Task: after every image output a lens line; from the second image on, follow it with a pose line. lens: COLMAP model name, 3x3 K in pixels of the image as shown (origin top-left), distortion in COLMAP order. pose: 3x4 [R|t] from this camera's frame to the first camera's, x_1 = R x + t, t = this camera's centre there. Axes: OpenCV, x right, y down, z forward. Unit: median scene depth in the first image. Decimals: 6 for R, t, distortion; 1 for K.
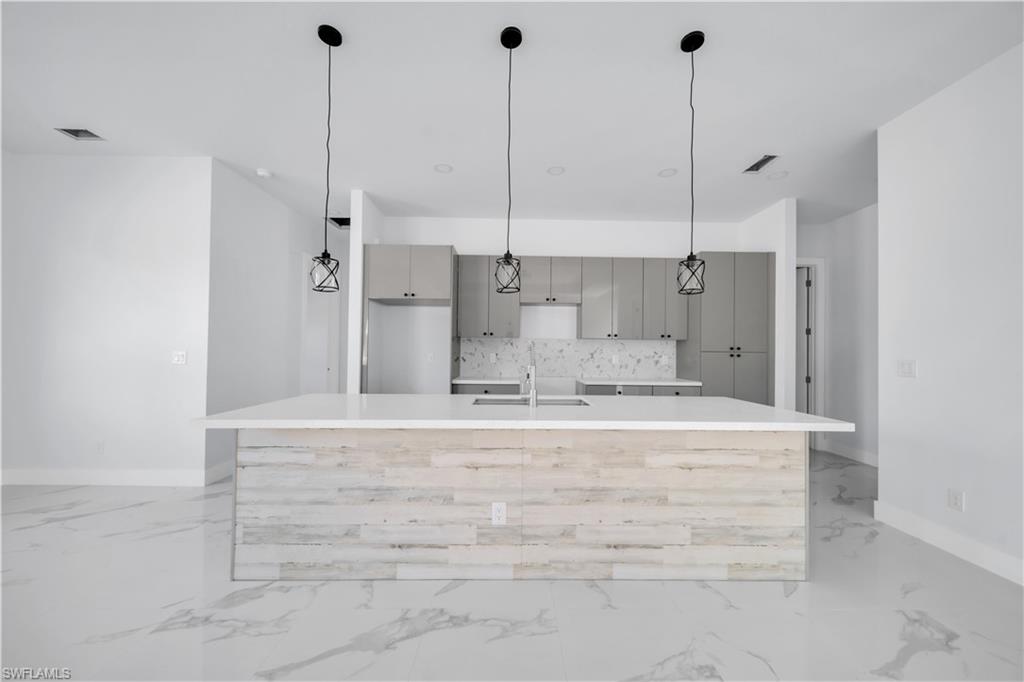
lens RADIAL K [[354.0, 0, 513.0], [0, 354.0, 347.9], [0, 0, 1]] dist [0.000229, -0.000747]
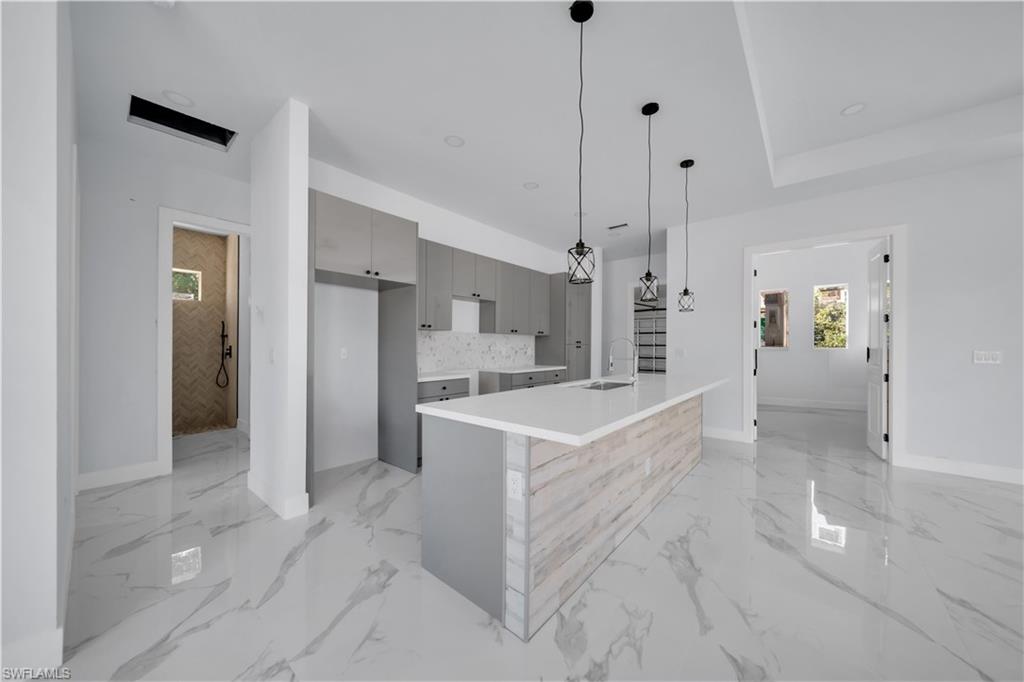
lens RADIAL K [[354.0, 0, 513.2], [0, 354.0, 346.3], [0, 0, 1]] dist [0.000229, -0.000747]
pose [[0.652228, -0.008016, 0.757981, -0.997080], [-0.006969, 0.999838, 0.016569, -0.005296], [-0.757991, -0.016089, 0.652066, 0.372889]]
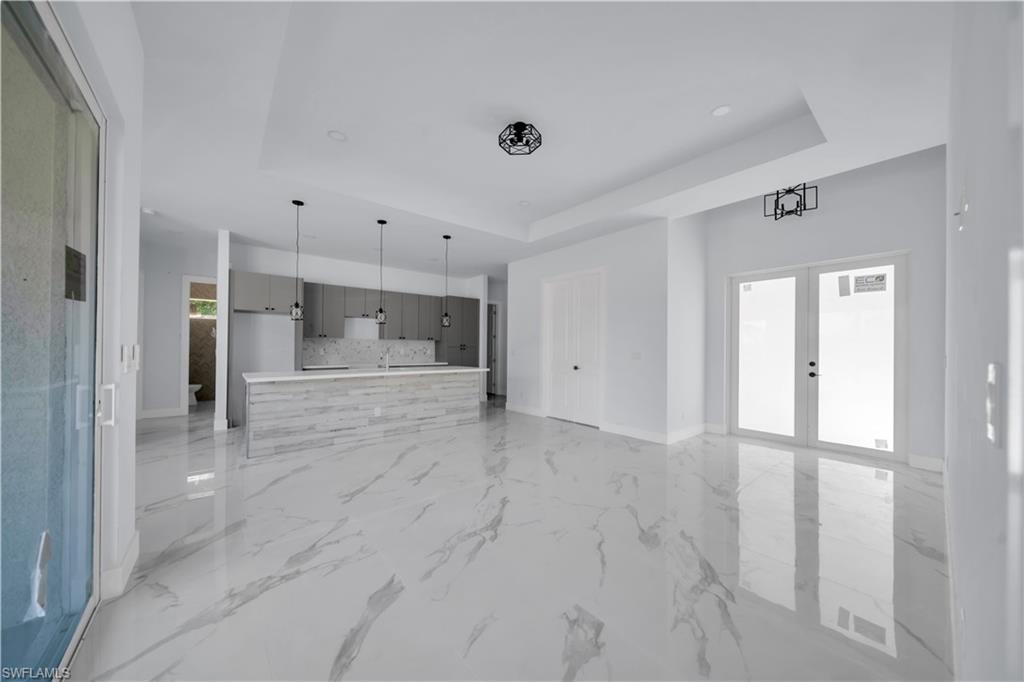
lens RADIAL K [[354.0, 0, 514.7], [0, 354.0, 346.9], [0, 0, 1]] dist [0.000229, -0.000747]
pose [[0.774228, -0.002883, 0.632900, -0.634462], [-0.006226, 0.999907, 0.012172, -0.023347], [-0.632876, -0.013365, 0.774138, -1.131314]]
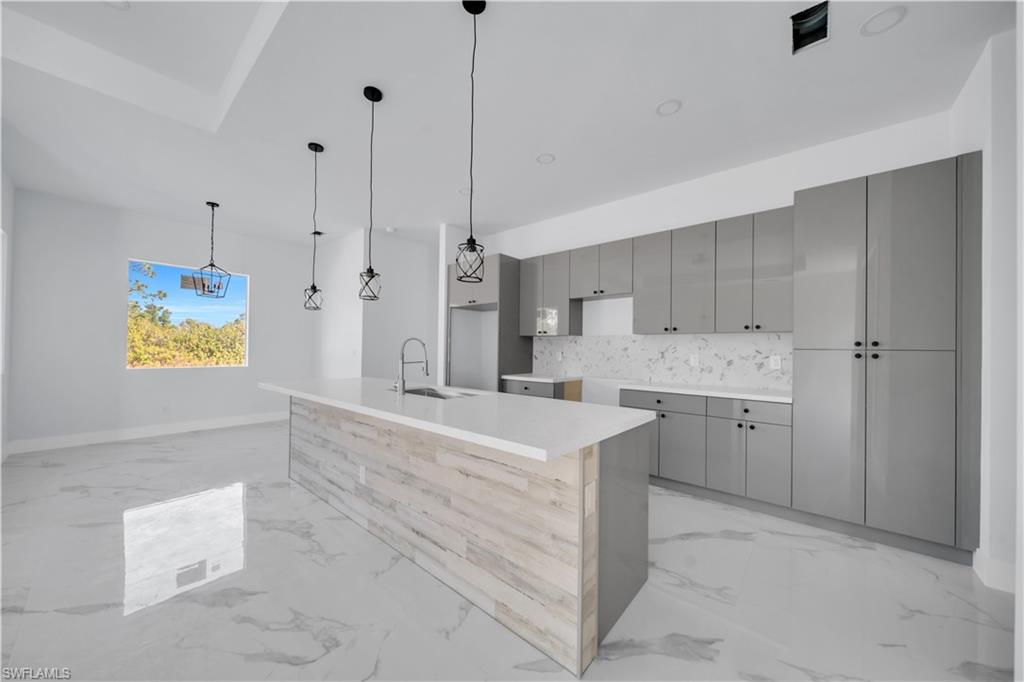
lens RADIAL K [[354.0, 0, 512.6], [0, 354.0, 346.5], [0, 0, 1]] dist [0.000229, -0.000747]
pose [[0.752315, -0.006697, -0.658770, 0.865105], [0.002448, 0.999970, -0.007370, 0.013394], [0.658799, 0.003932, 0.752308, 0.285923]]
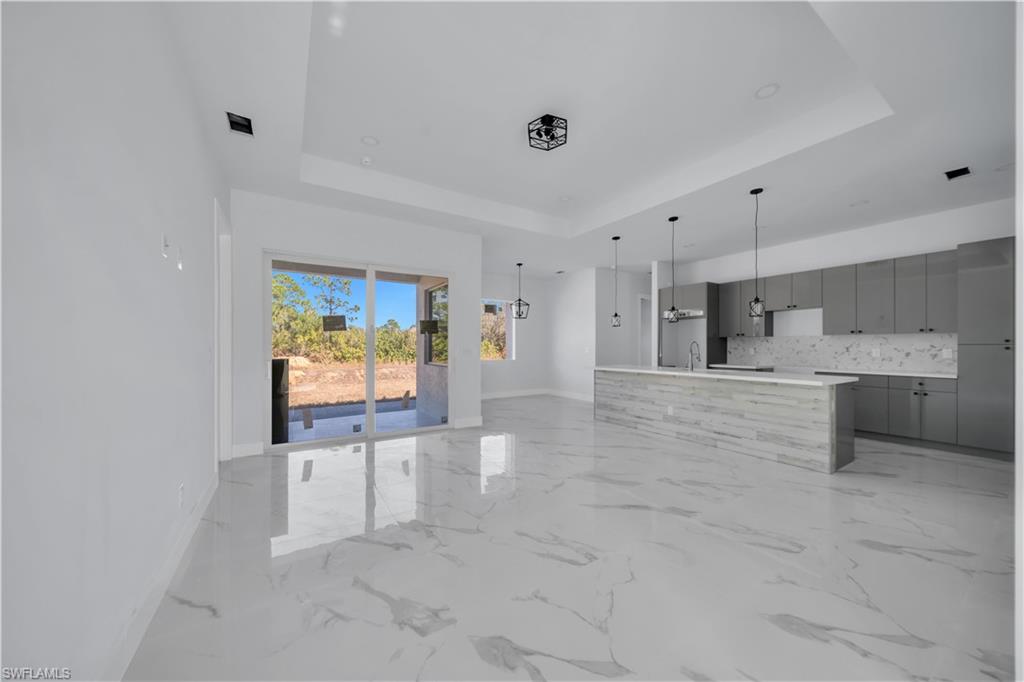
lens RADIAL K [[354.0, 0, 510.0], [0, 354.0, 344.1], [0, 0, 1]] dist [0.000229, -0.000747]
pose [[0.521041, -0.016663, -0.853369, 1.100228], [0.014406, 0.999839, -0.010727, 0.002640], [0.853410, -0.006704, 0.521197, -0.931134]]
